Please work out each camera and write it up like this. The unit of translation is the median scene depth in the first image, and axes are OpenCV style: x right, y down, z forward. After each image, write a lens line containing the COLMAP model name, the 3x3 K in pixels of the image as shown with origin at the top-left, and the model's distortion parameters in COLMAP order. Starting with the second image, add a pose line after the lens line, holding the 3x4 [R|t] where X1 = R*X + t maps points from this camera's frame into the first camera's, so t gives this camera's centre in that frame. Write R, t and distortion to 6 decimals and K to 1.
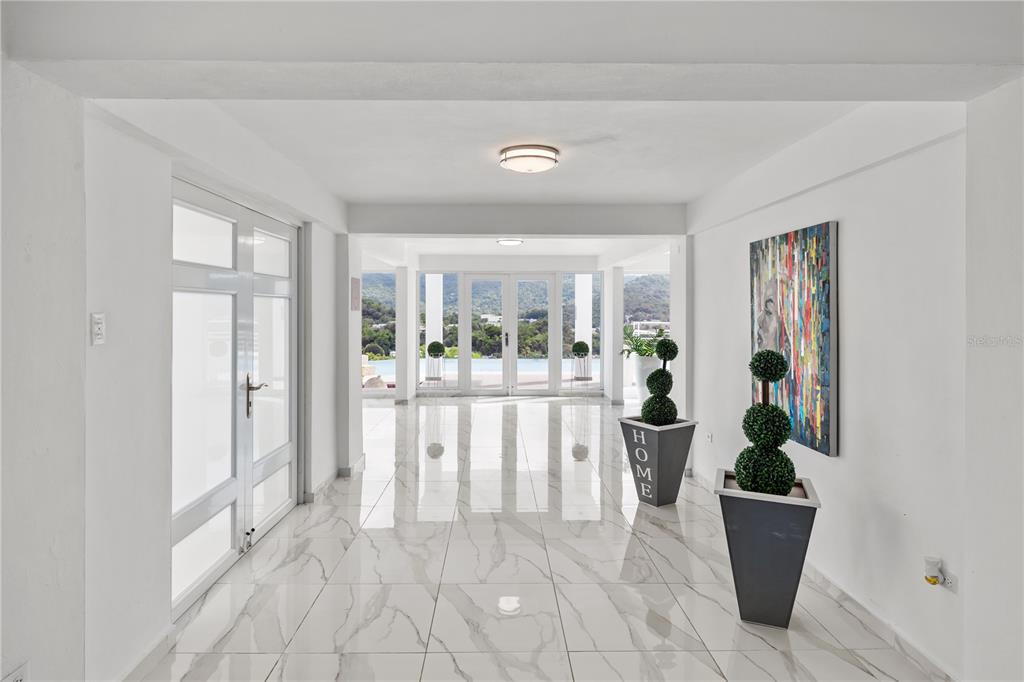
lens RADIAL K [[570.4, 0, 491.8], [0, 570.4, 309.5], [0, 0, 1]] dist [0.026998, -0.000517]
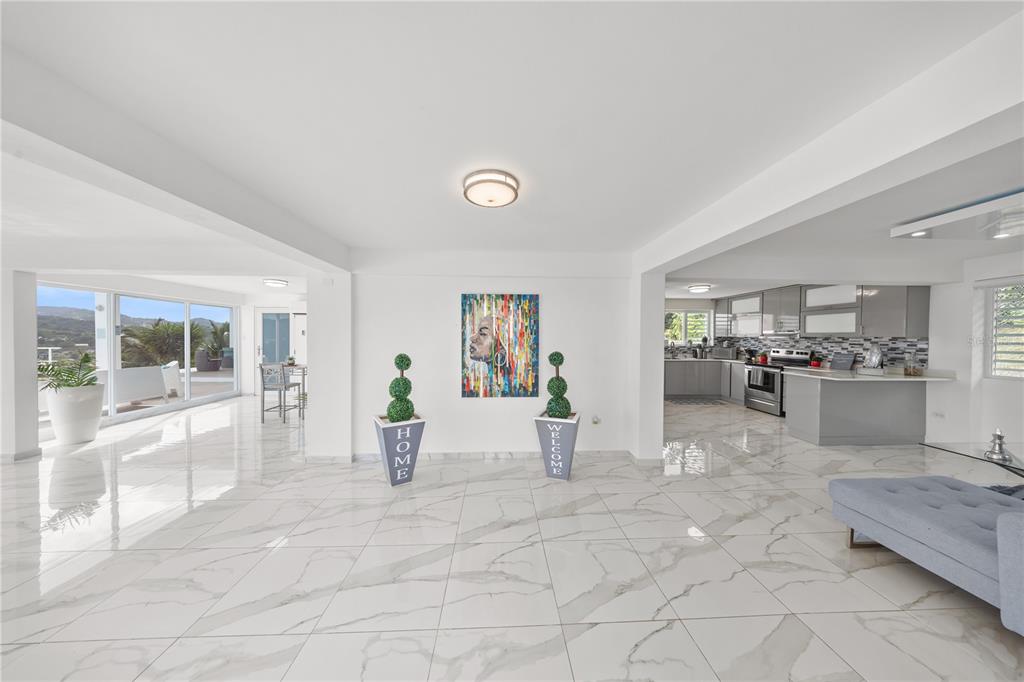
lens RADIAL K [[295.8, 0, 512.0], [0, 295.8, 338.8], [0, 0, 1]] dist [-0.002784, -0.000181]
pose [[-0.055903, -0.005943, 0.998418, -0.506893], [-0.006746, 0.999962, 0.005574, 0.014581], [-0.998413, -0.006424, -0.055941, 1.019419]]
